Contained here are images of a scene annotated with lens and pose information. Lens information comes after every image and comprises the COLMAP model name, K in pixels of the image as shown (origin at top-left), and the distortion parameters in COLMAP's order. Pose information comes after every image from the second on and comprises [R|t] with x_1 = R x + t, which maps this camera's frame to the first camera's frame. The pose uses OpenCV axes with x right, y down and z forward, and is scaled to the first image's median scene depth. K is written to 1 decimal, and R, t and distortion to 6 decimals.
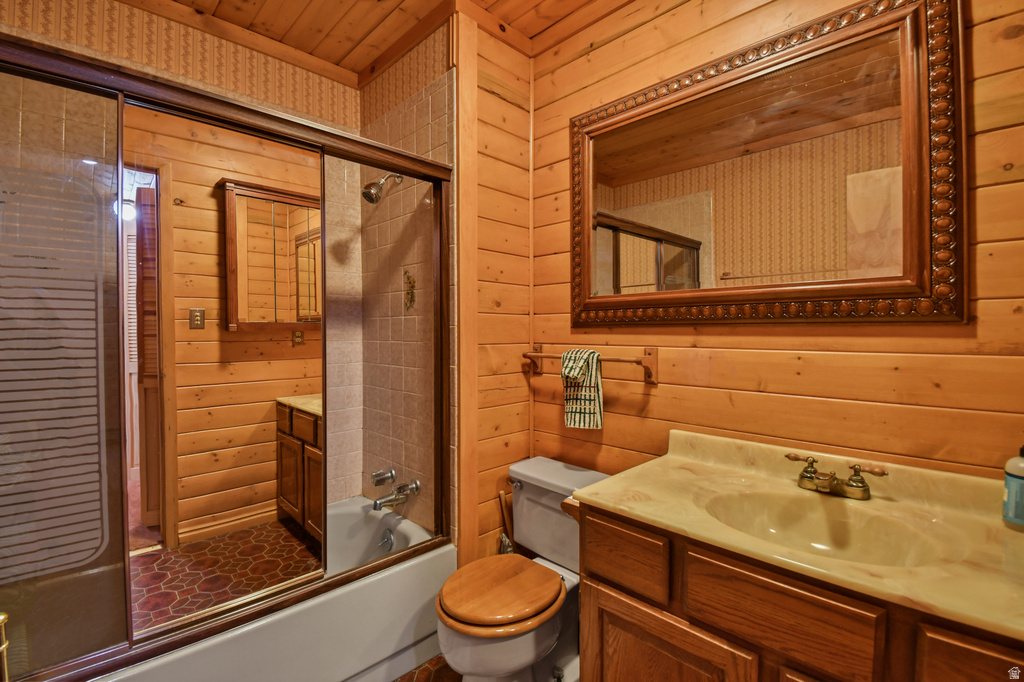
lens RADIAL K [[464.7, 0, 512.0], [0, 464.7, 341.0], [0, 0, 1]] dist [0.001245, -0.017688]
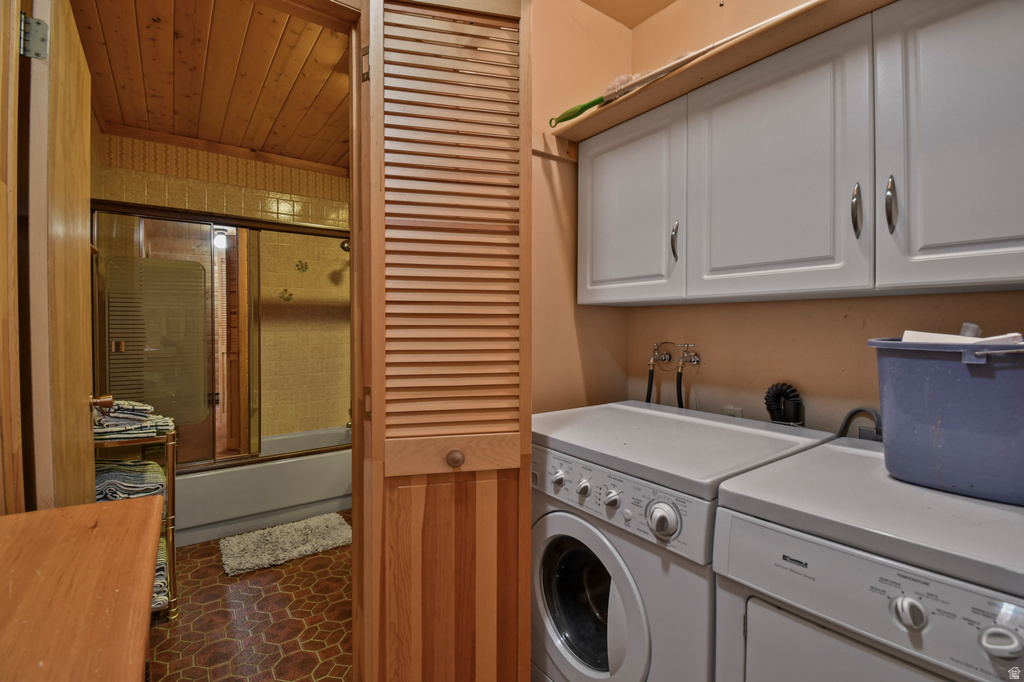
lens RADIAL K [[461.0, 0, 515.4], [0, 461.0, 328.1], [0, 0, 1]] dist [0.001875, -0.018237]
pose [[0.991176, -0.001669, -0.132541, 0.509846], [0.000725, 0.999974, -0.007166, 0.002418], [0.132550, 0.007007, 0.991152, -0.577174]]
